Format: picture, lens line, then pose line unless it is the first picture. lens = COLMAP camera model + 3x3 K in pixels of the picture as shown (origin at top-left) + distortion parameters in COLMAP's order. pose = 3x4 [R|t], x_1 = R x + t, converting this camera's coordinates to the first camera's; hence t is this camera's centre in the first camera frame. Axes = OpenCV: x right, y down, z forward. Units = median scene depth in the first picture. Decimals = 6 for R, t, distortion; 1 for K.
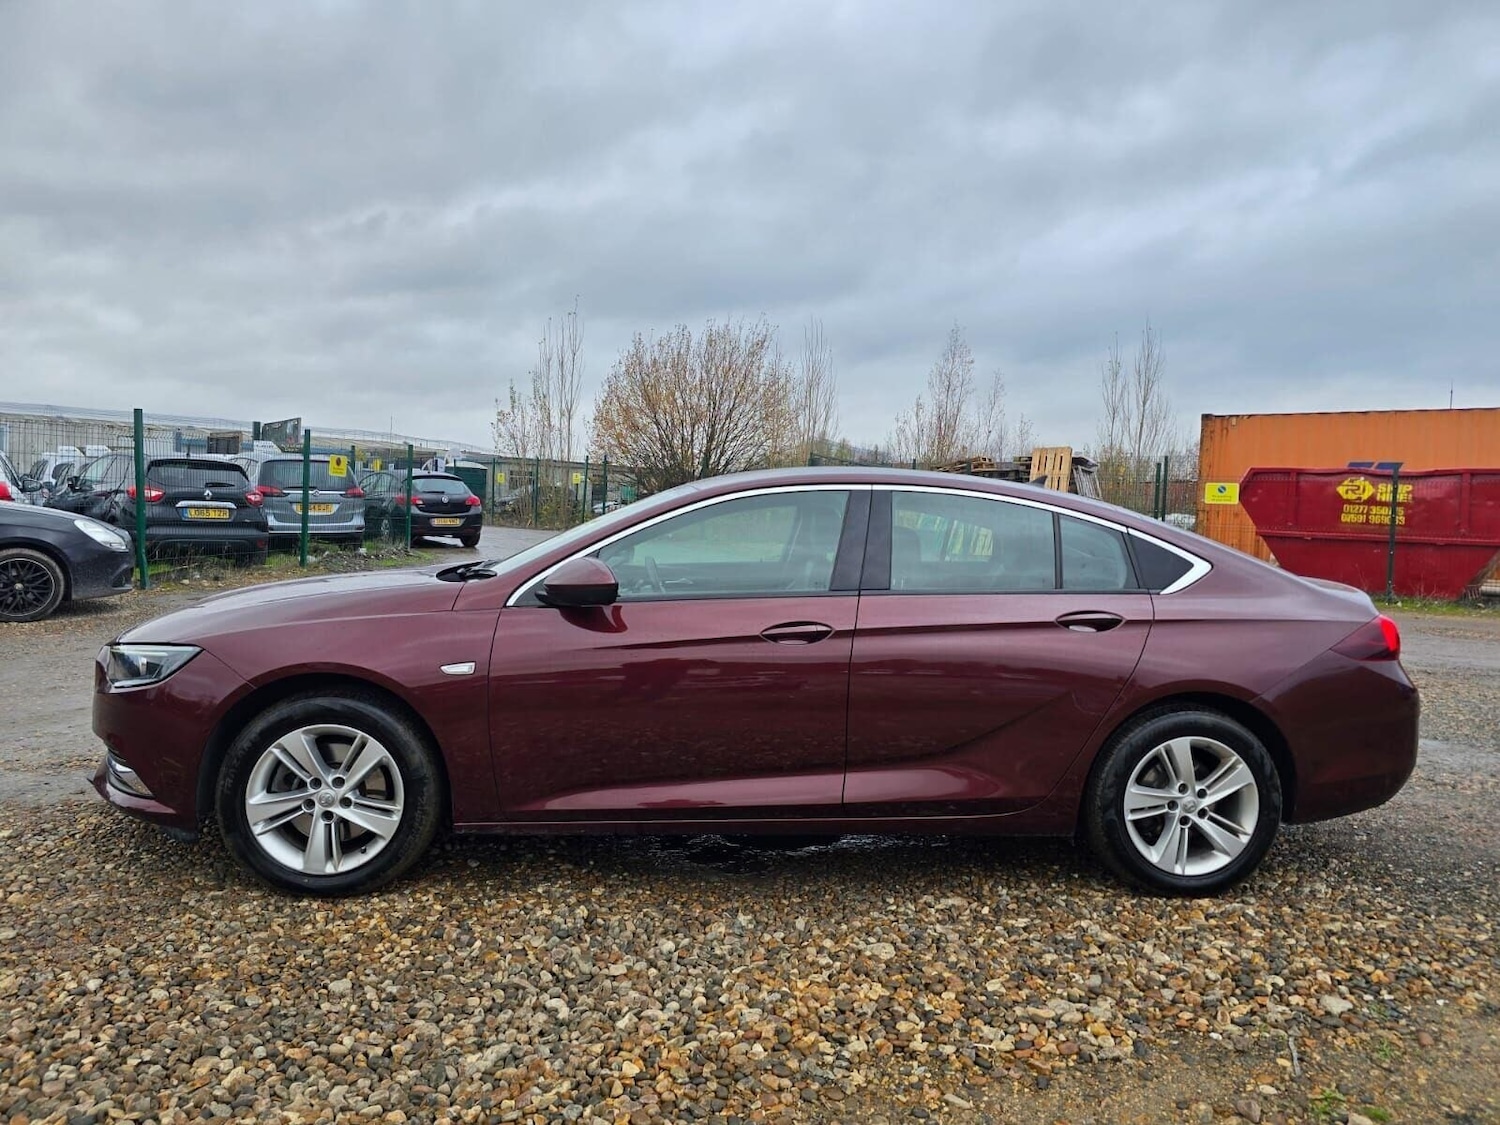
lens RADIAL K [[985.7, 0, 757.3], [0, 985.7, 510.0], [0, 0, 1]] dist [0.043701, -0.030685]
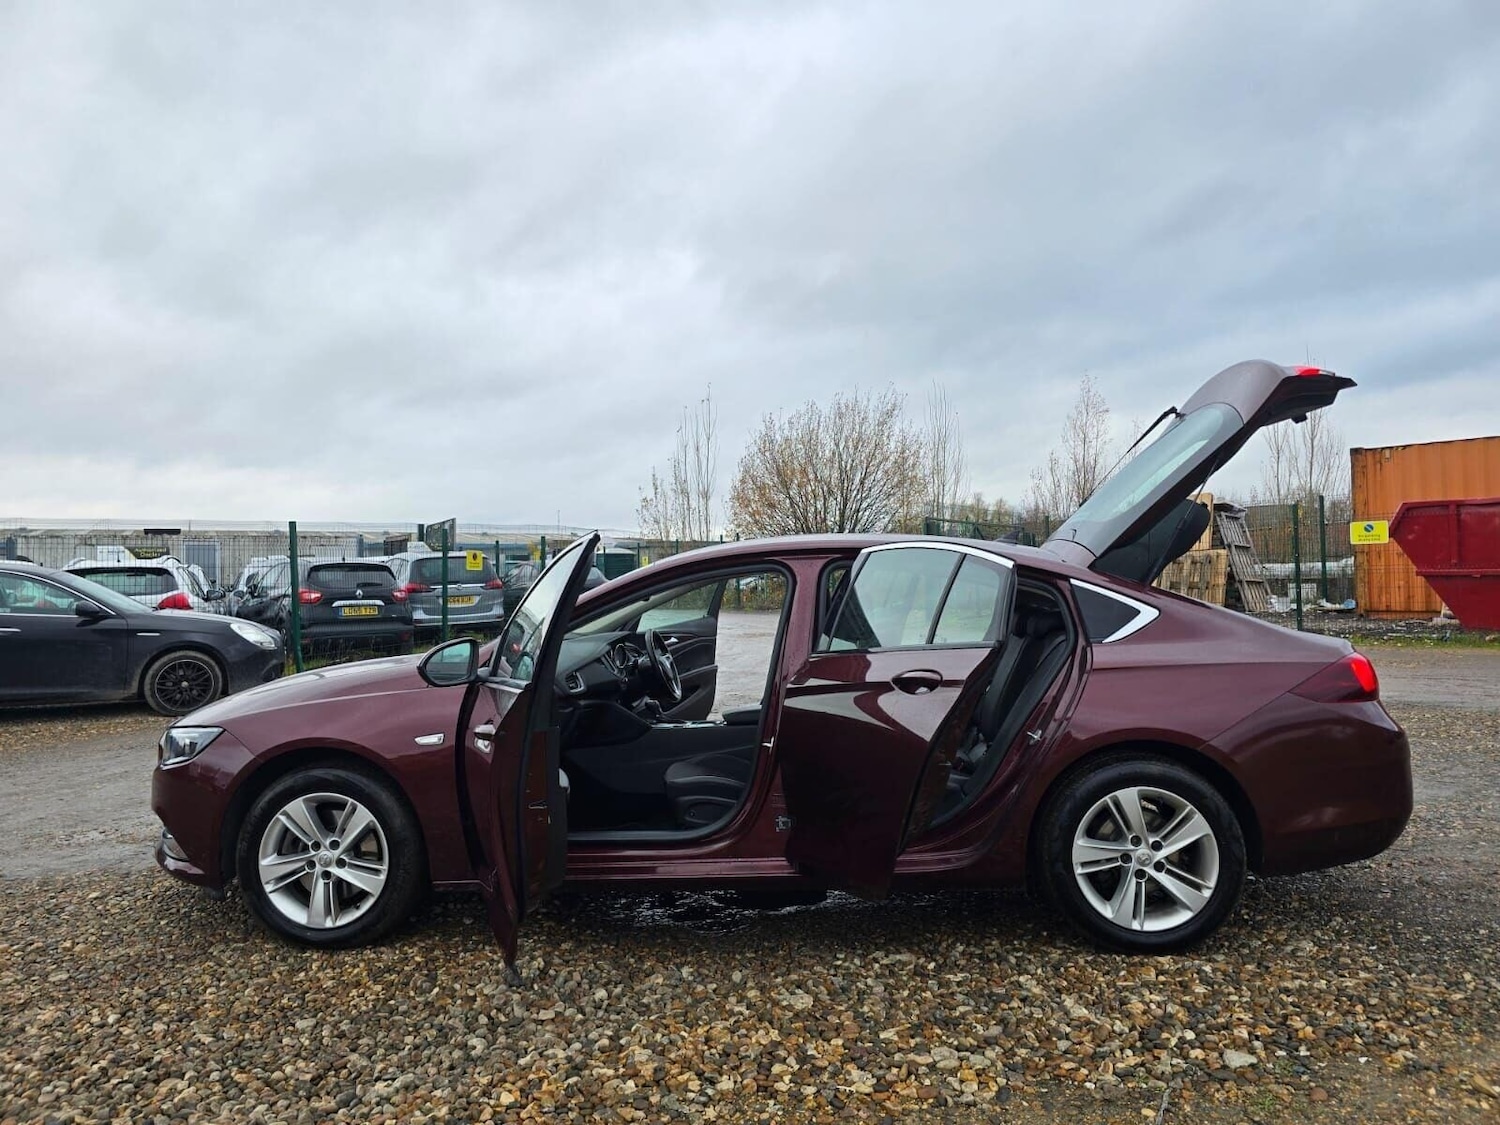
lens RADIAL K [[985.7, 0, 757.3], [0, 985.7, 510.0], [0, 0, 1]] dist [0.043701, -0.030685]
pose [[0.983986, -0.069286, -0.164229, 0.266048], [0.057101, 0.995333, -0.077794, 0.009858], [0.168852, 0.067171, 0.983350, -0.060361]]
